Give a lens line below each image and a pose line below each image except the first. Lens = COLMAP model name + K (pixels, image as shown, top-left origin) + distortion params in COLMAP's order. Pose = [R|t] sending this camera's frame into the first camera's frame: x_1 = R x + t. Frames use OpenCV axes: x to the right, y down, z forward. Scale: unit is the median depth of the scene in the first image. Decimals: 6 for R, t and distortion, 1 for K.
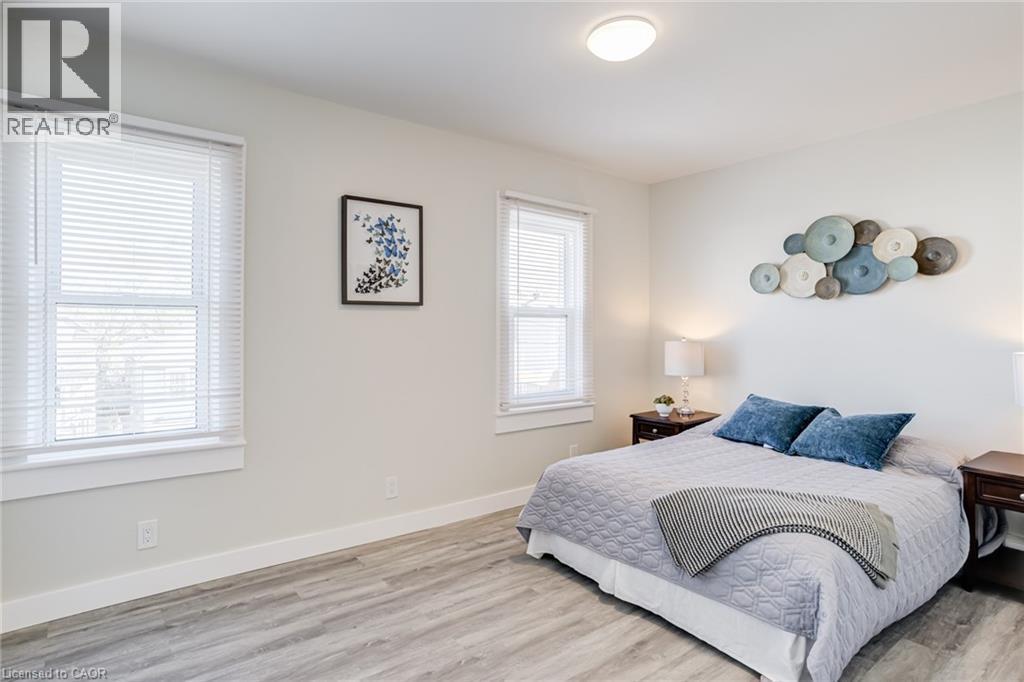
lens RADIAL K [[505.5, 0, 506.7], [0, 505.5, 340.9], [0, 0, 1]] dist [-0.047744, 0.022675]
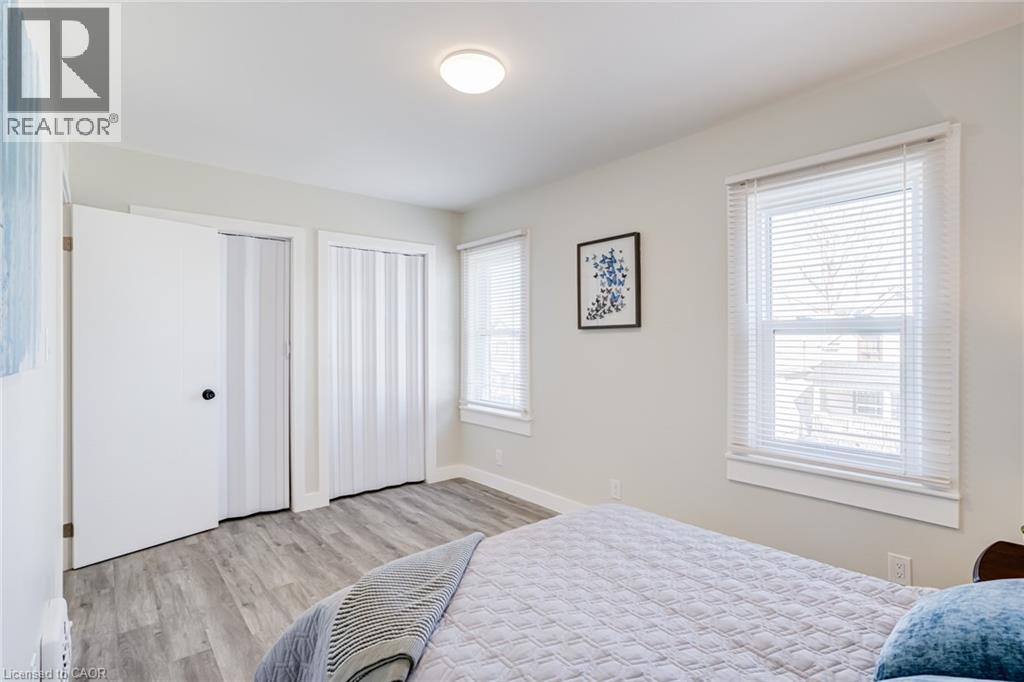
lens RADIAL K [[505.5, 0, 506.7], [0, 505.5, 340.9], [0, 0, 1]] dist [-0.047744, 0.022675]
pose [[0.054770, 0.009249, -0.998456, 0.905294], [-0.009690, 0.999915, 0.008731, -0.050740], [0.998452, 0.009197, 0.054855, 0.709759]]
